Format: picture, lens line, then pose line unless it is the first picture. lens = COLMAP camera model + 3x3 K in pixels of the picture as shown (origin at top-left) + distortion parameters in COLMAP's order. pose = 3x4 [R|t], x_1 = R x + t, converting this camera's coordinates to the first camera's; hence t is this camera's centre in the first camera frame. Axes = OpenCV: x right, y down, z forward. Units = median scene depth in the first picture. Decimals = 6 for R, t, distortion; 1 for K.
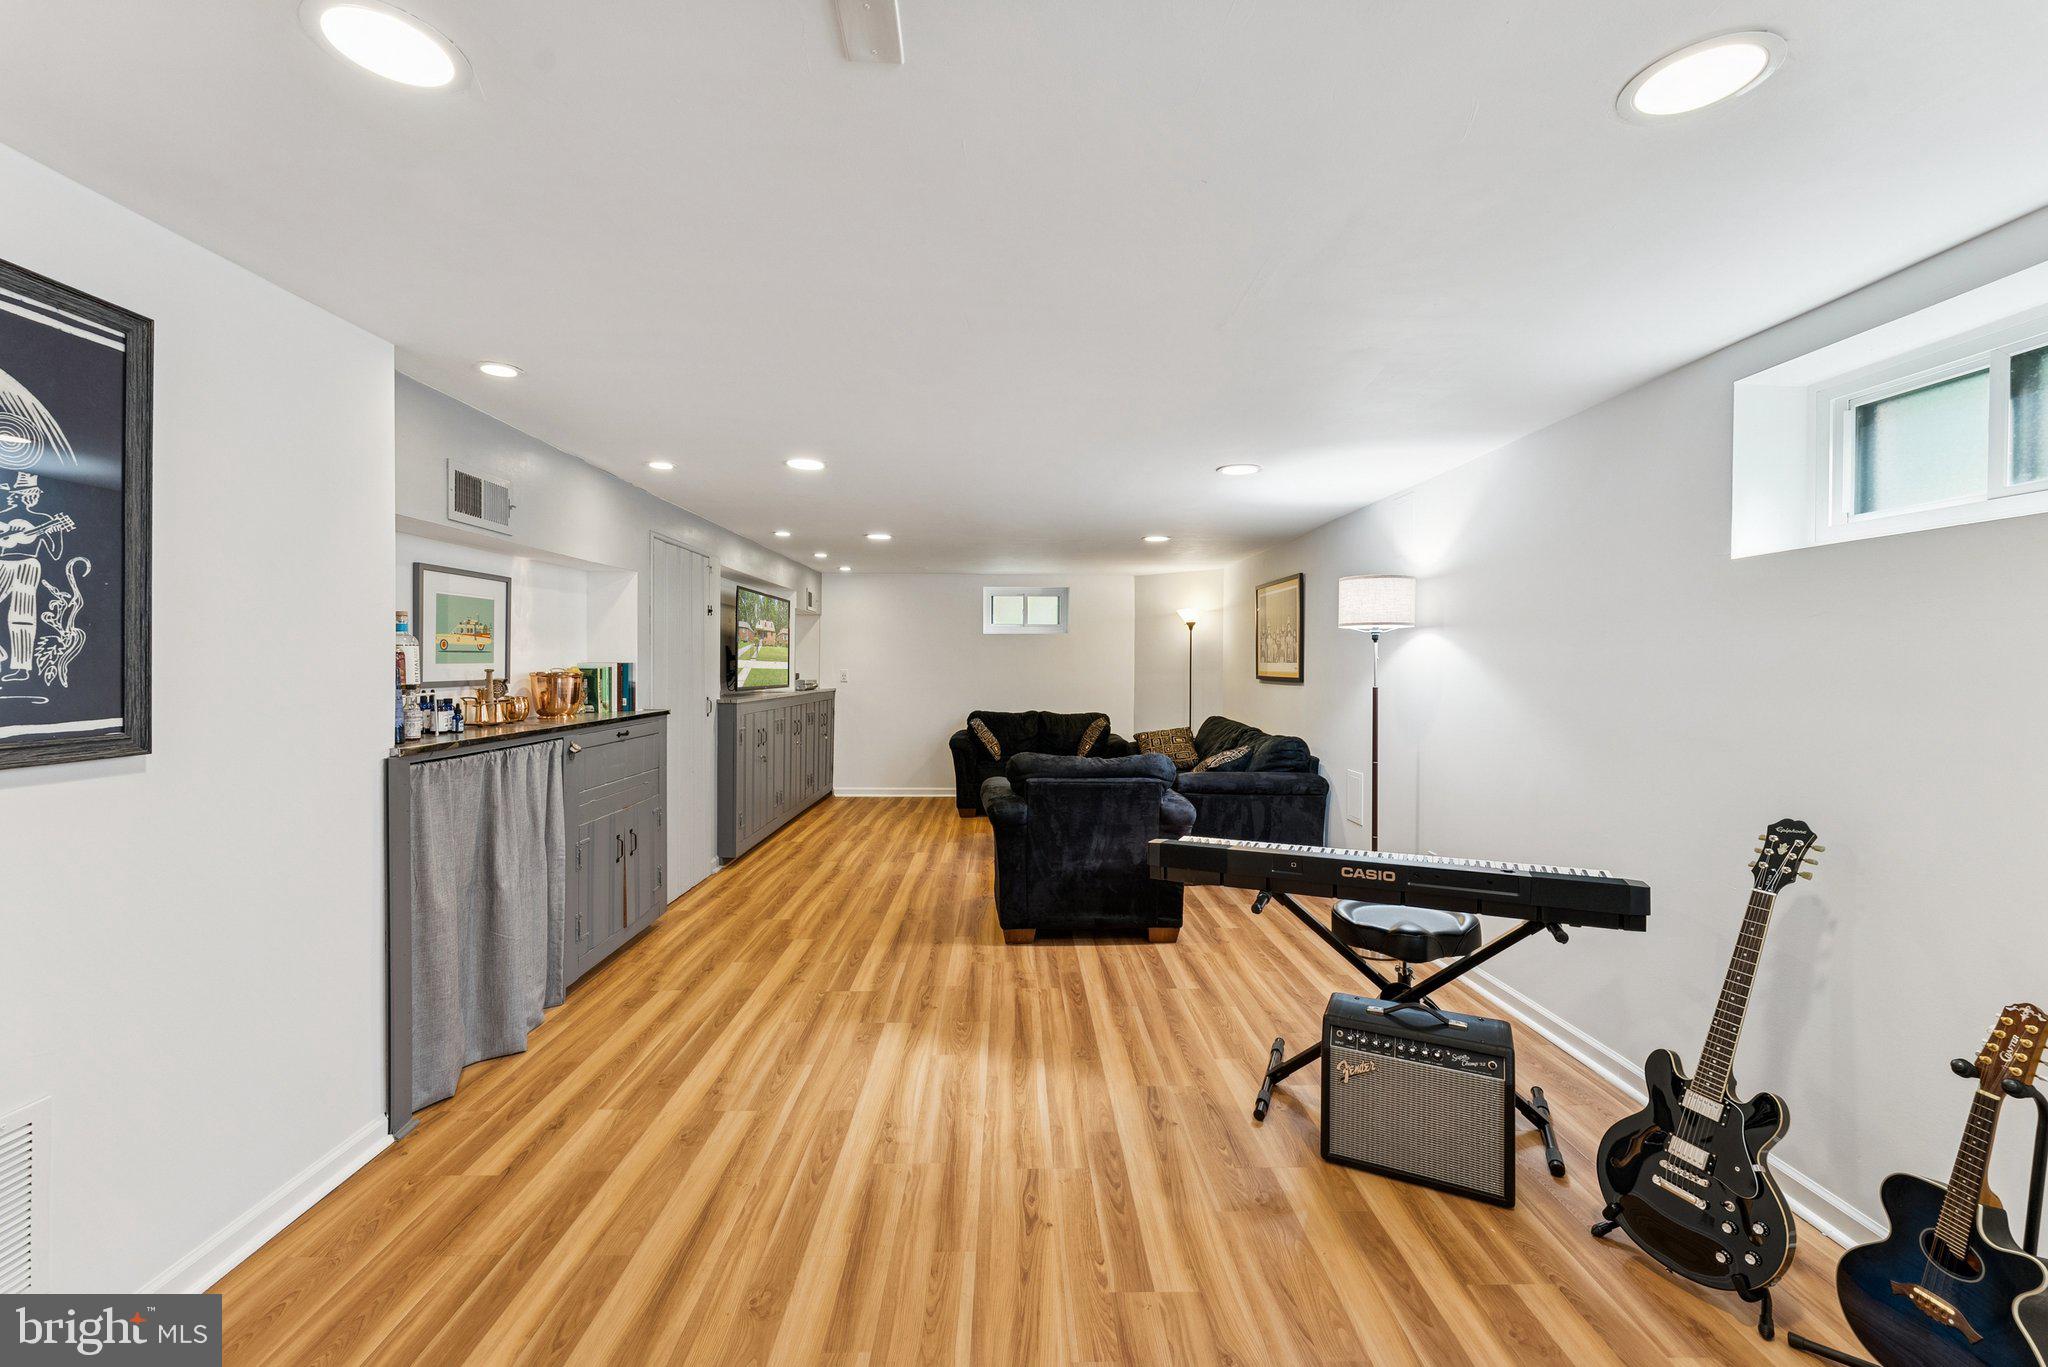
lens RADIAL K [[847.1, 0, 1020.7], [0, 847.1, 675.2], [0, 0, 1]] dist [-0.001202, 0.000301]
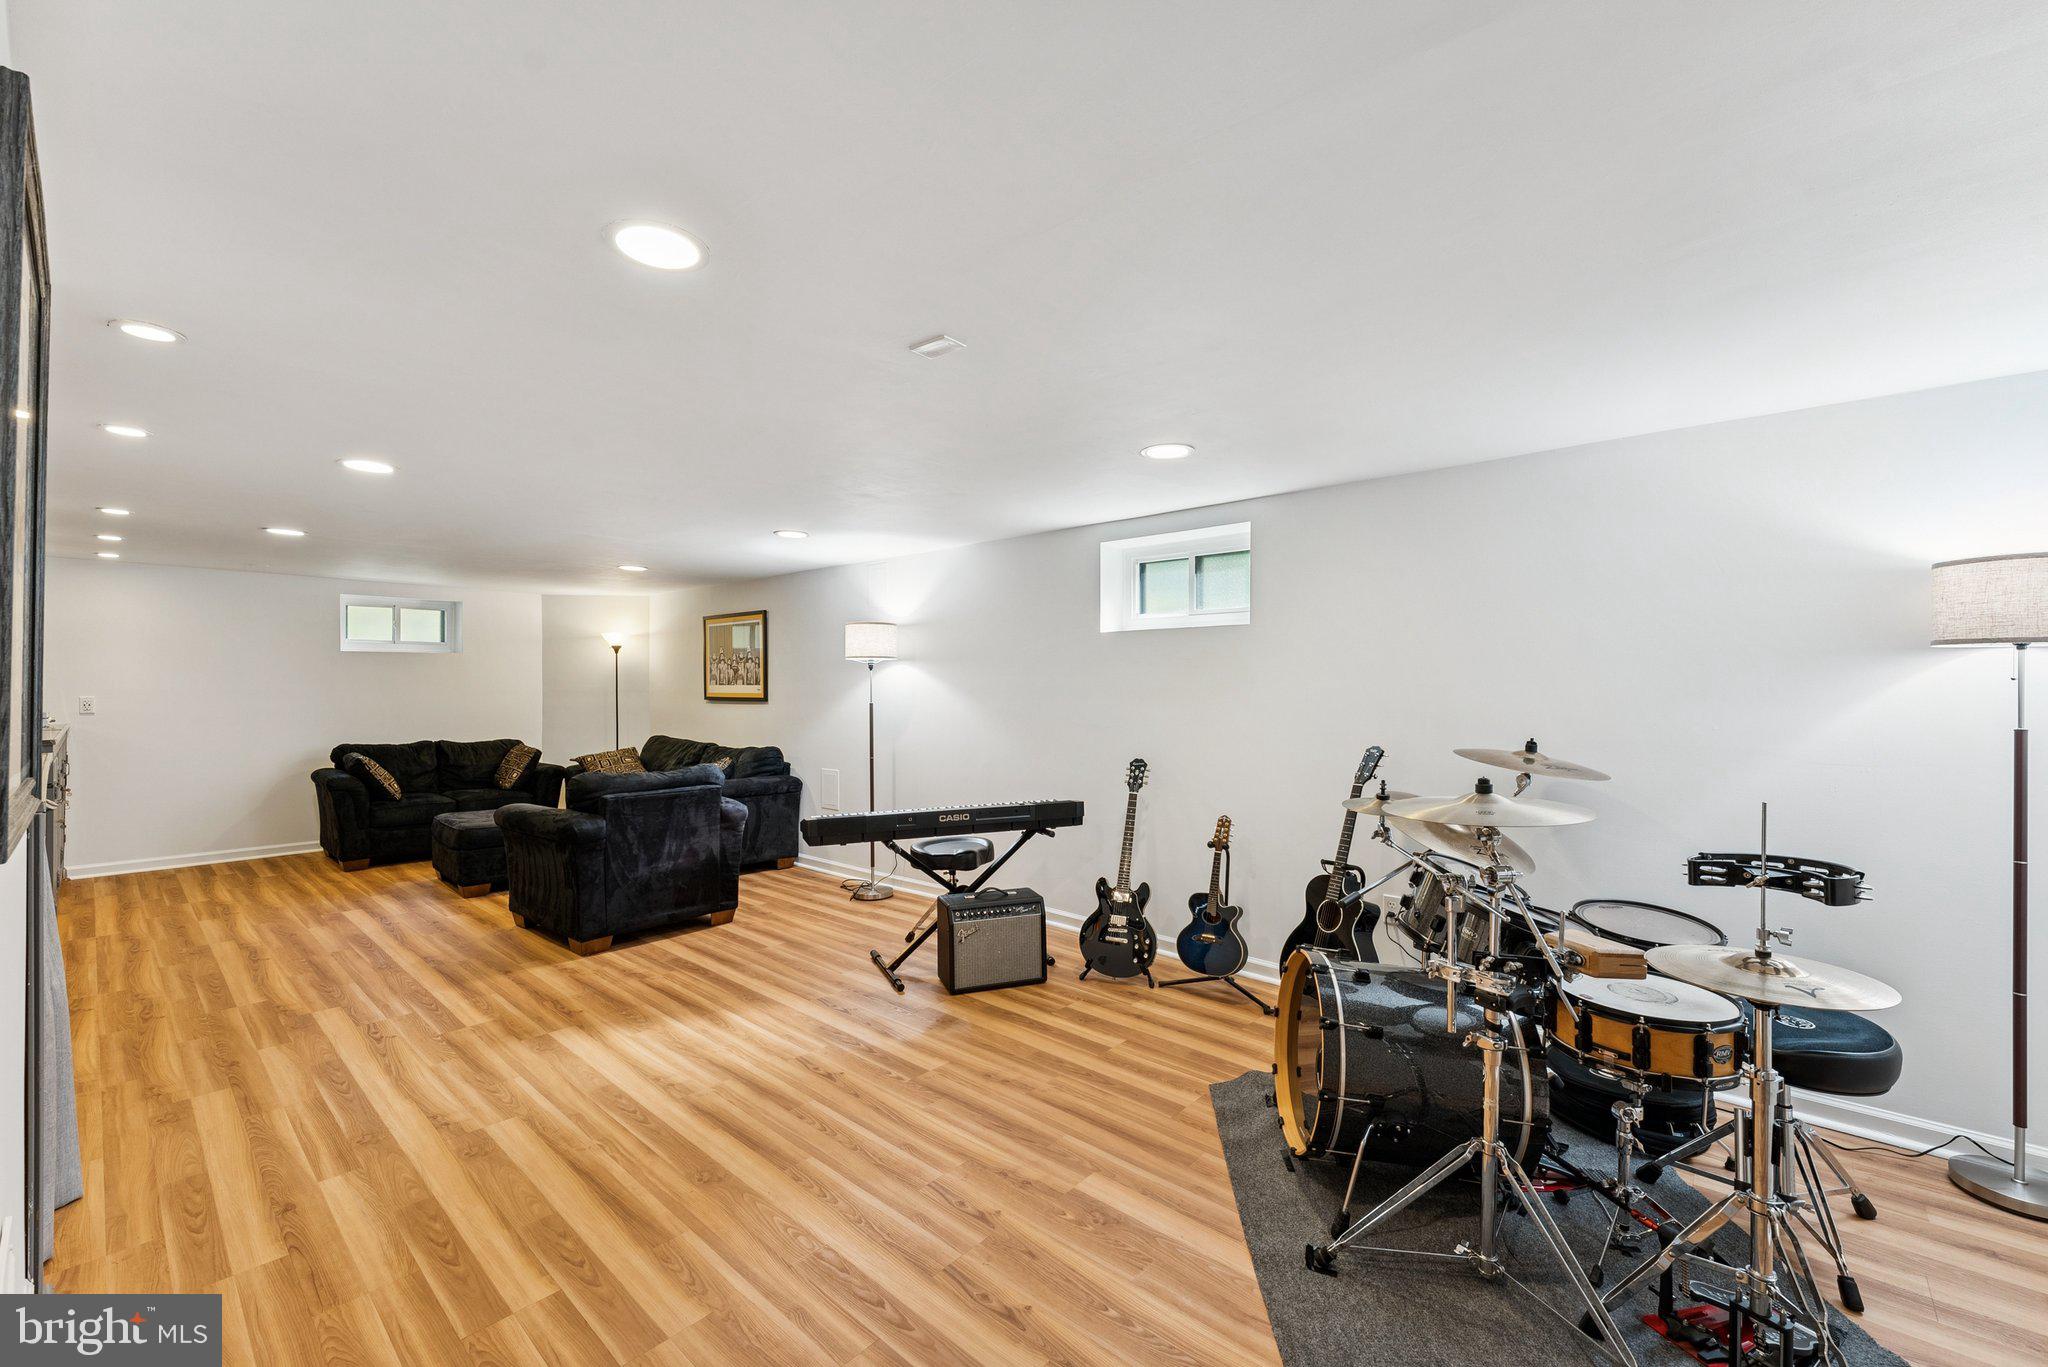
lens RADIAL K [[847.1, 0, 1044.2], [0, 847.1, 684.8], [0, 0, 1]] dist [-0.001202, 0.000301]
pose [[0.662079, -0.002788, 0.749429, -0.614253], [0.013255, 0.999880, -0.007990, -0.001126], [-0.749317, 0.015224, 0.662037, -0.174455]]
